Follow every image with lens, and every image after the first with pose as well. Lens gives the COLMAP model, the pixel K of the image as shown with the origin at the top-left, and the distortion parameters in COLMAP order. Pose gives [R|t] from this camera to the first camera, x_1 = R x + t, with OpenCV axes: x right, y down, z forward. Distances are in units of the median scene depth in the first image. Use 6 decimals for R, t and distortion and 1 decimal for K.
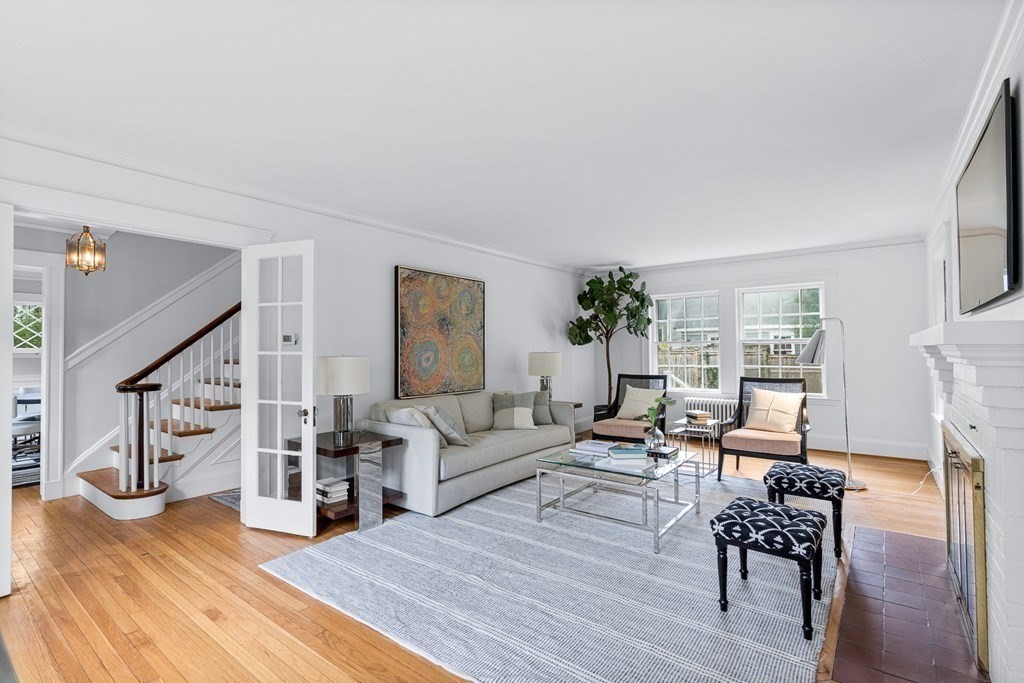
lens RADIAL K [[476.8, 0, 511.0], [0, 476.8, 343.0], [0, 0, 1]] dist [-0.002797, 0.000385]
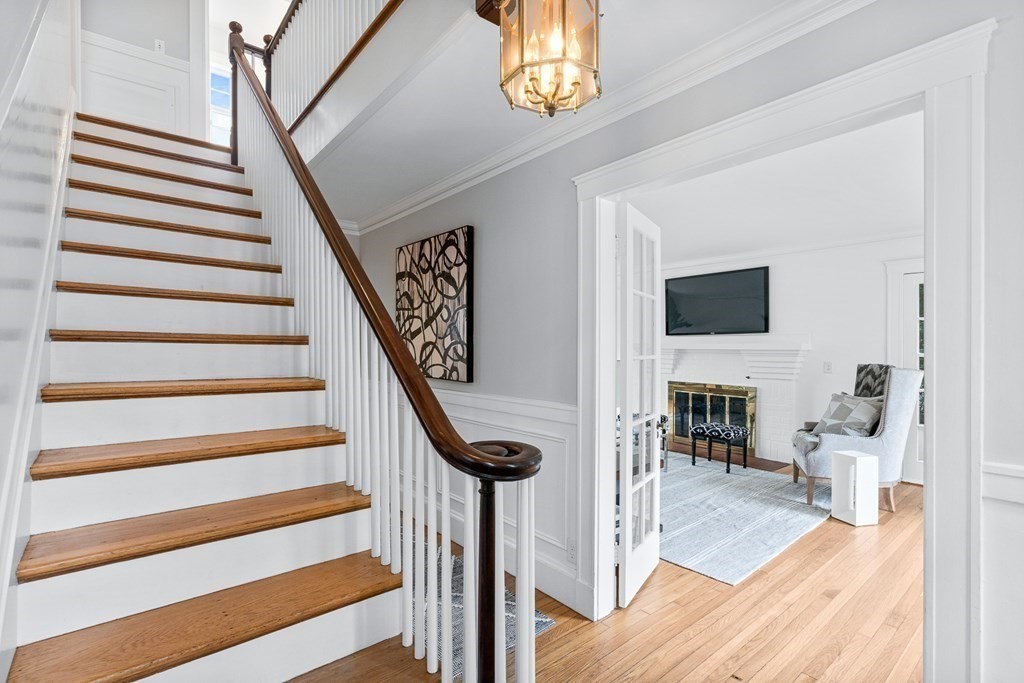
lens RADIAL K [[479.5, 0, 513.6], [0, 479.5, 348.7], [0, 0, 1]] dist [-0.003702, -0.000438]
pose [[0.217010, 0.003406, 0.976163, -1.011348], [-0.014743, 0.999891, -0.000211, 0.010137], [-0.976058, -0.014345, 0.217037, 0.807073]]
